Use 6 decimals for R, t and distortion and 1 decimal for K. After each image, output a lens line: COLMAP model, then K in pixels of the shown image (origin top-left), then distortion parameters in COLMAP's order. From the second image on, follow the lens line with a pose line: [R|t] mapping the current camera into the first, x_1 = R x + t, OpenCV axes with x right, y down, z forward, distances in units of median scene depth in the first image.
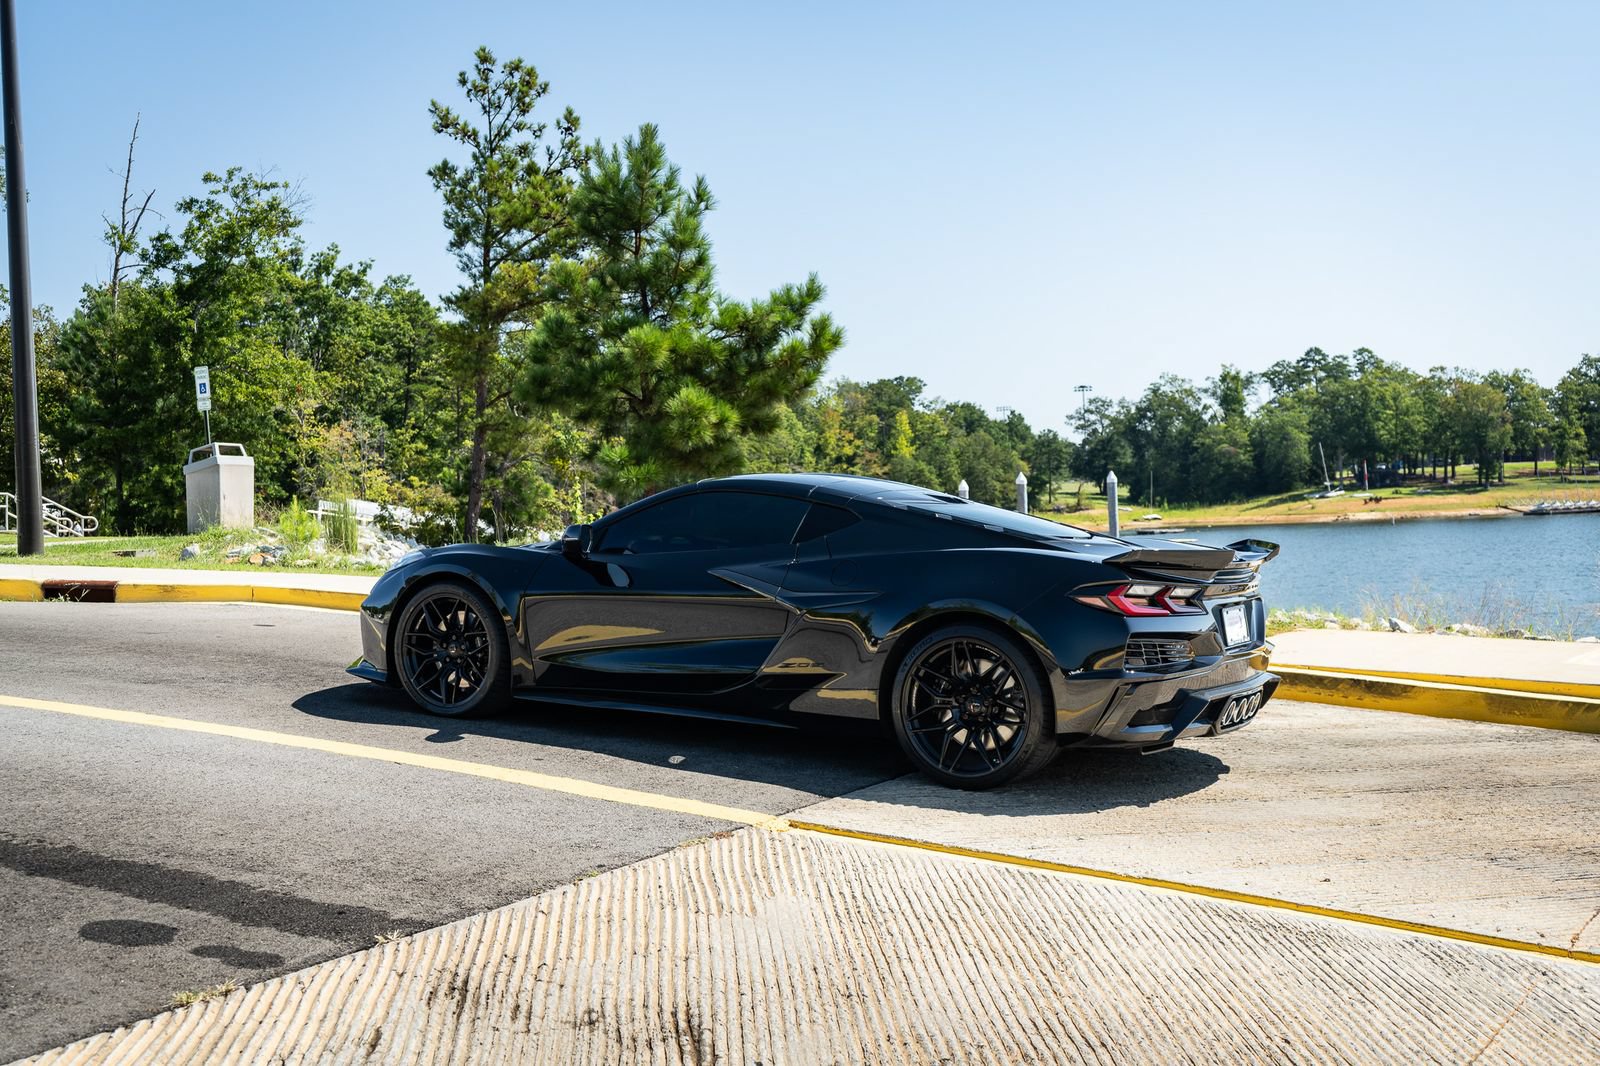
lens RADIAL K [[1943.4, 0, 685.9], [0, 1943.4, 531.8], [0, 0, 1]] dist [0.012094, 0.520904]
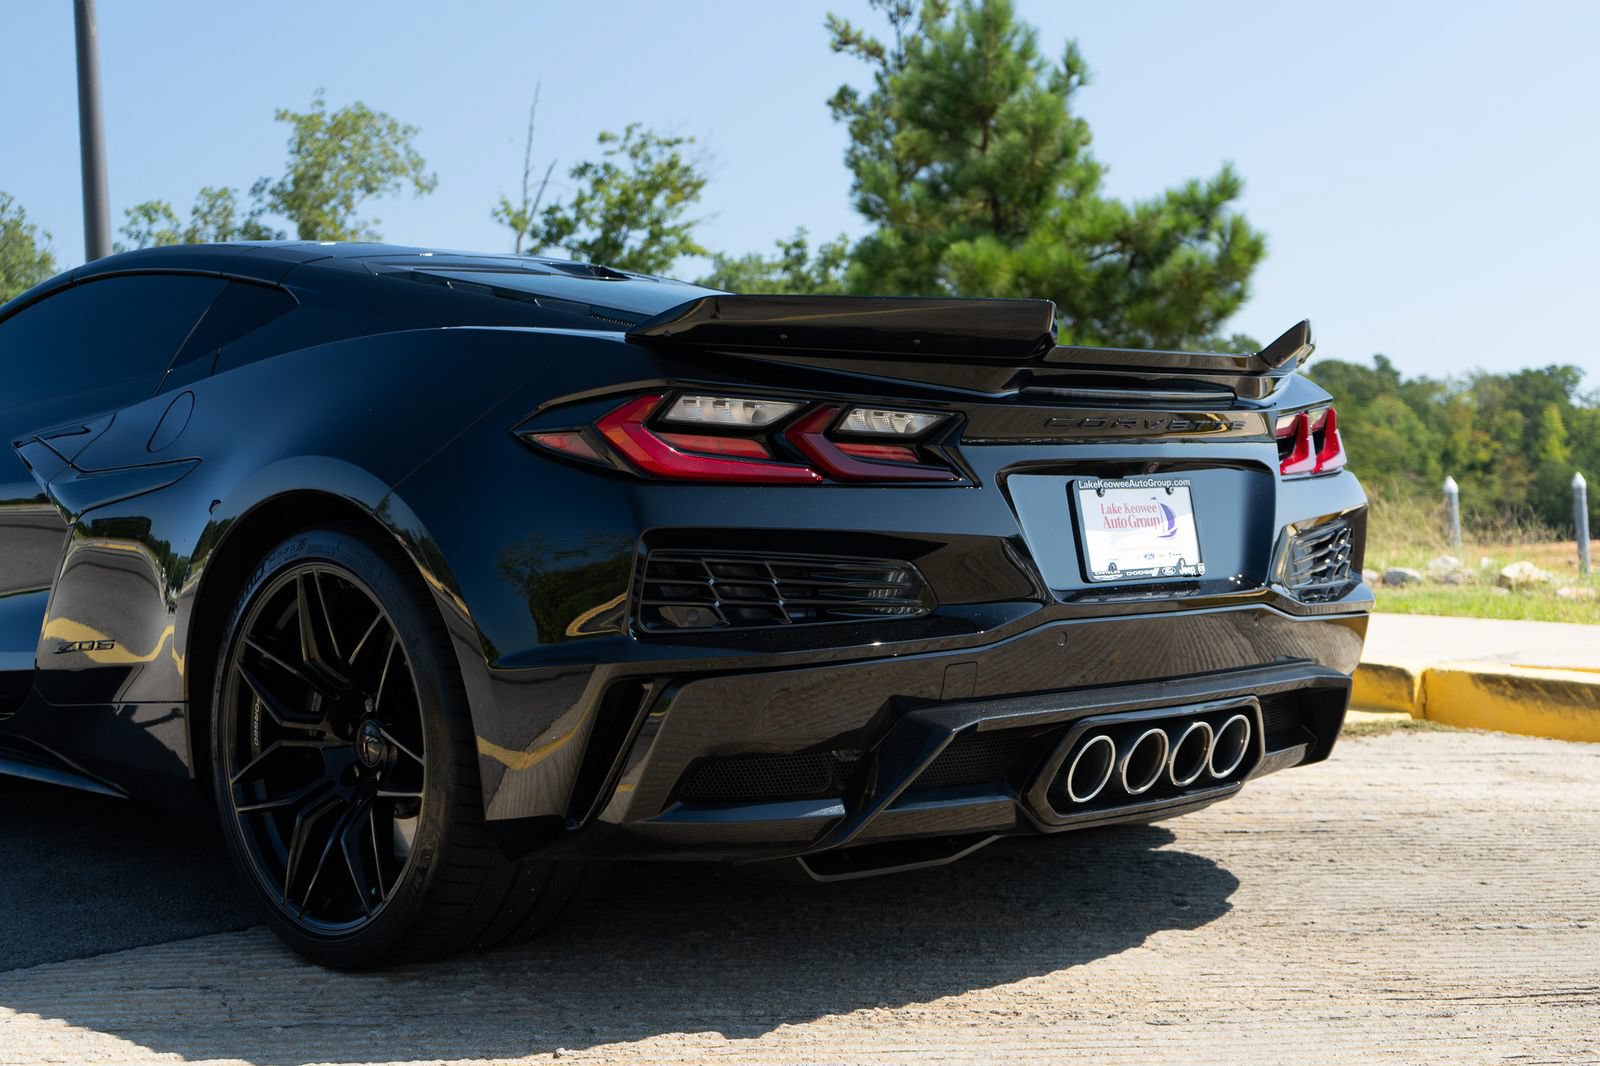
lens RADIAL K [[2151.8, 0, 795.0], [0, 2151.8, 535.2], [0, 0, 1]] dist [0.006501, 0.102238]
pose [[0.969763, -0.020715, -0.243168, 0.061399], [0.016799, 0.999694, -0.018166, 0.010727], [0.243470, 0.013532, 0.969814, 0.113529]]
